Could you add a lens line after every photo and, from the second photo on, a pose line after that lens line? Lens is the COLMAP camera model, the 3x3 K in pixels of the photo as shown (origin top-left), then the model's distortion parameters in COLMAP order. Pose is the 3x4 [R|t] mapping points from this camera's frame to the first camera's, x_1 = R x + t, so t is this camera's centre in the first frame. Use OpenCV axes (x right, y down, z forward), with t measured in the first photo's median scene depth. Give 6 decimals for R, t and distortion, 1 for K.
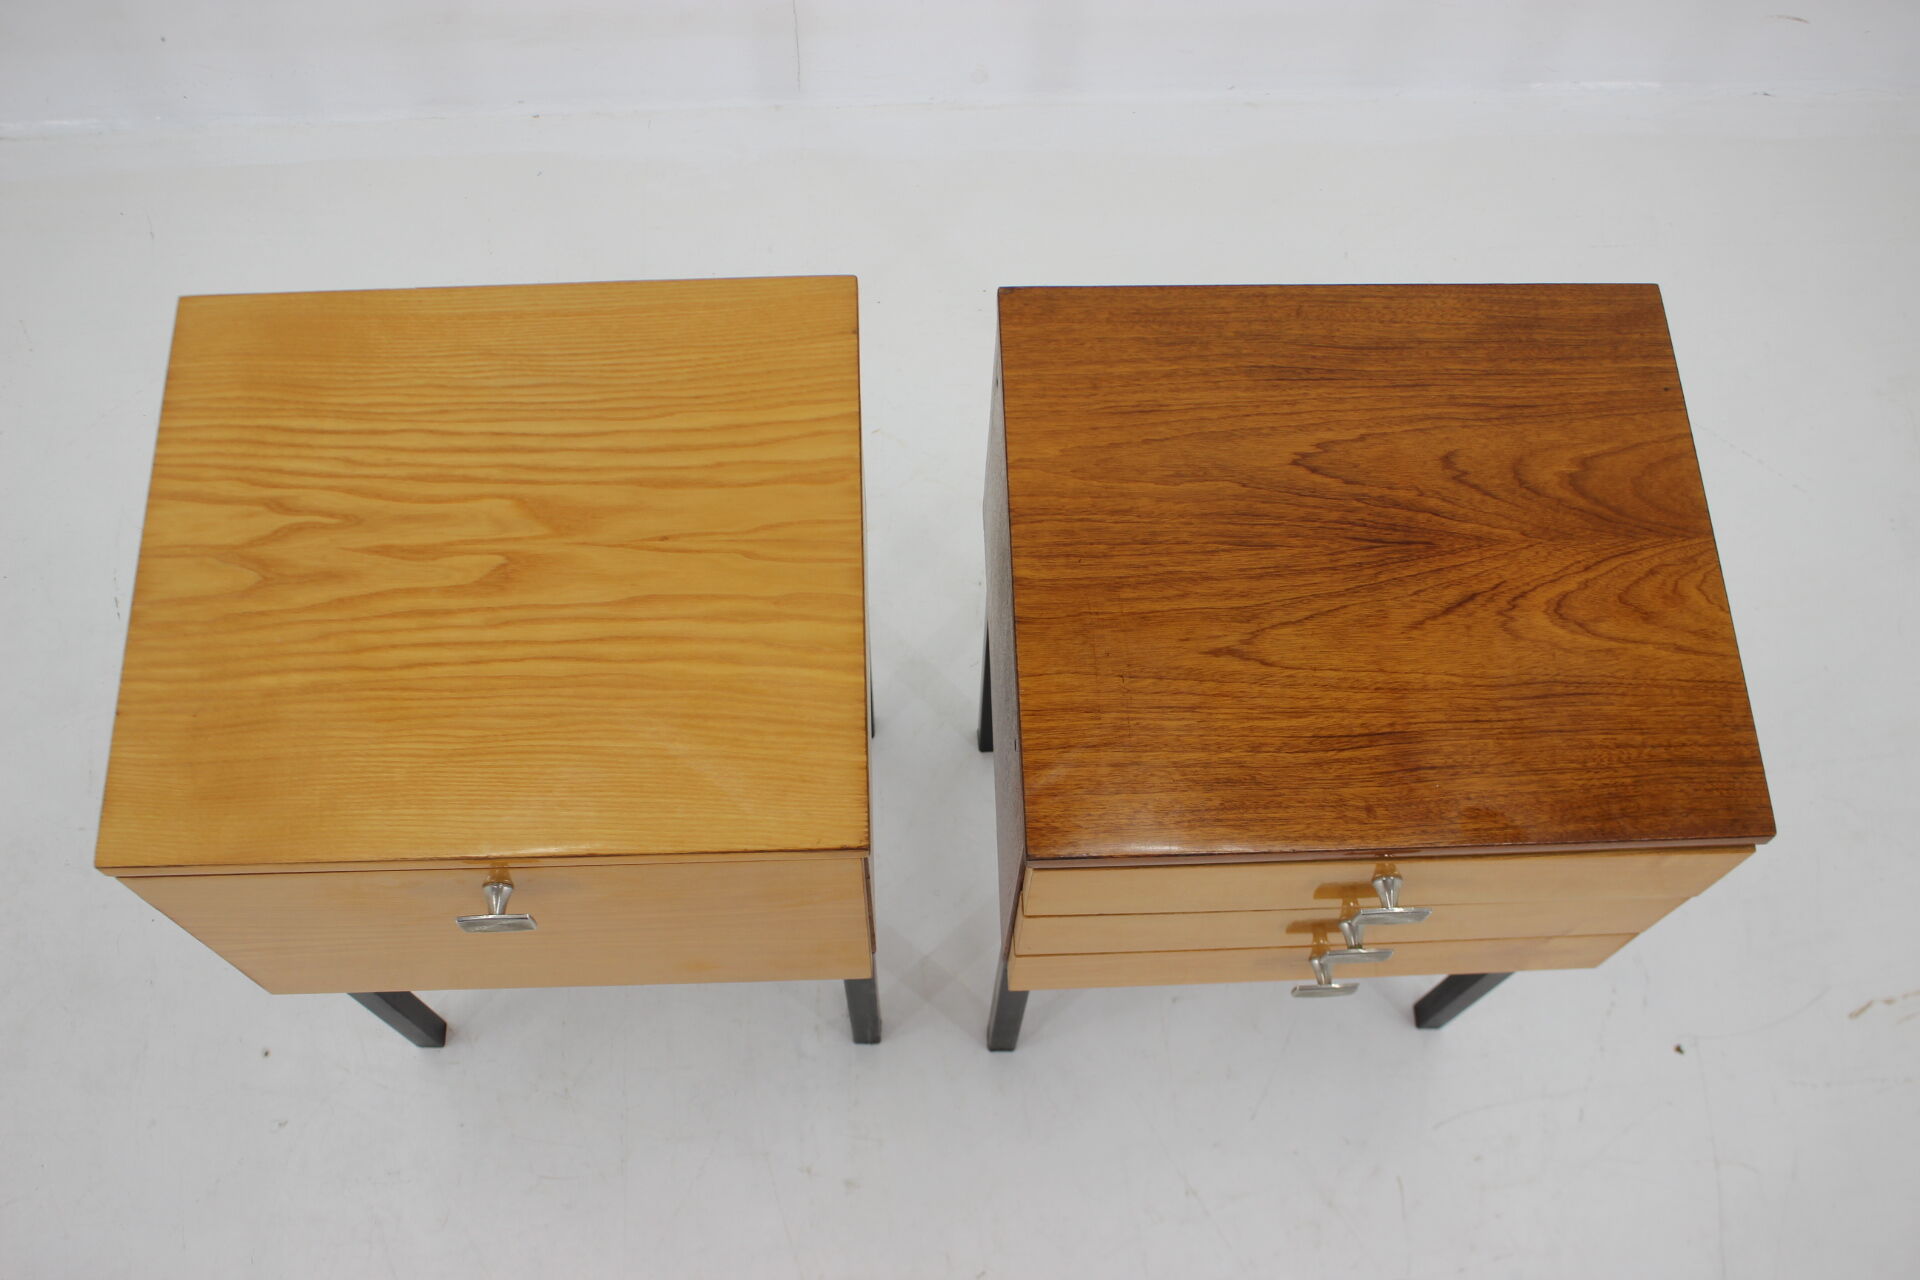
lens RADIAL K [[1854.1, 0, 969.3], [0, 1854.1, 660.1], [0, 0, 1]] dist [-0.106713, 0.000000]
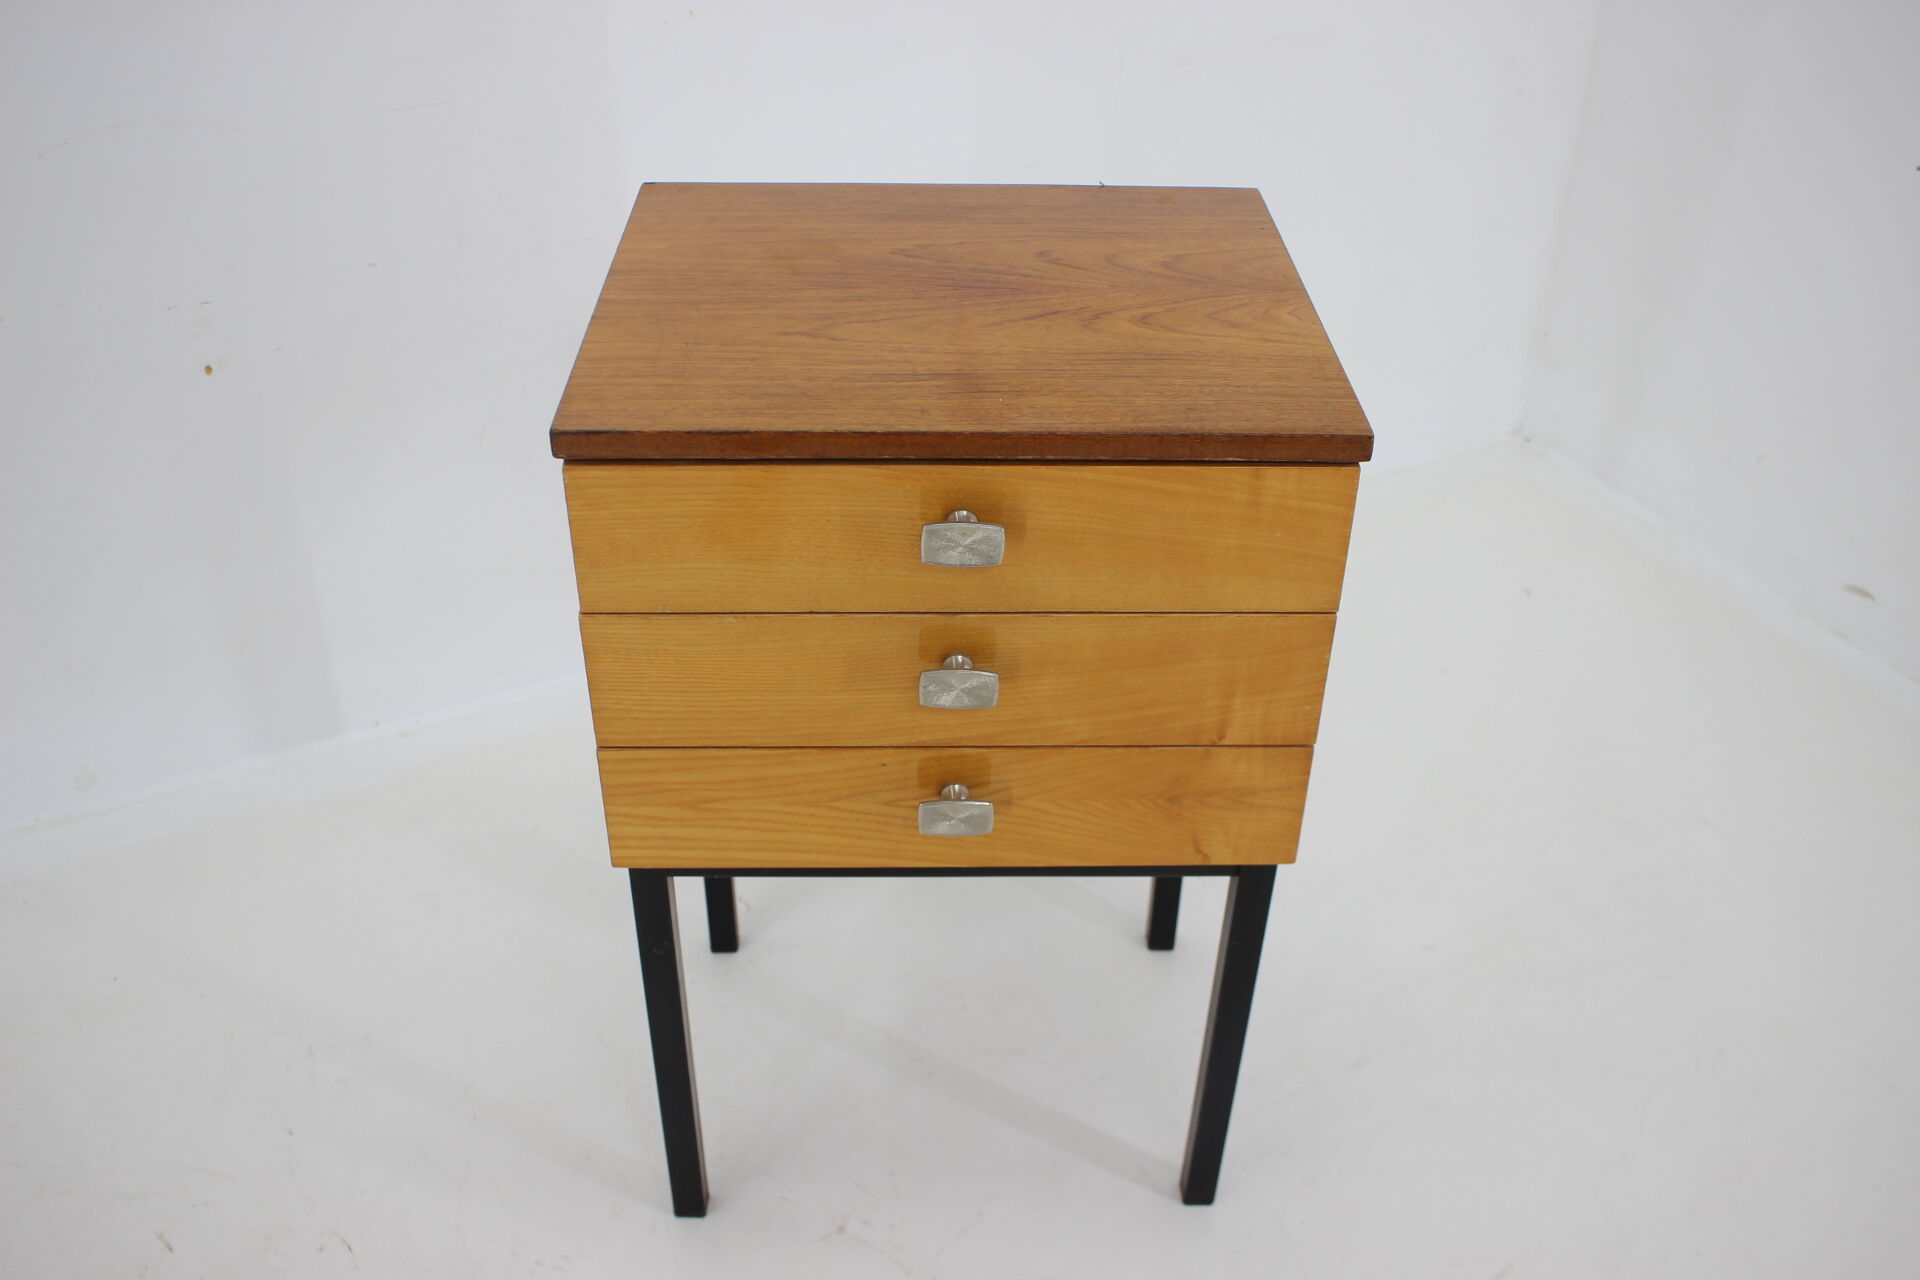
lens RADIAL K [[1754.1, 0, 968.2], [0, 1754.1, 674.9], [0, 0, 1]] dist [-0.118400, 0.000000]
pose [[0.999939, -0.001257, -0.010943, 0.238479], [-0.004615, 0.854256, -0.519832, 0.631115], [0.010002, 0.519851, 0.854199, 0.295753]]
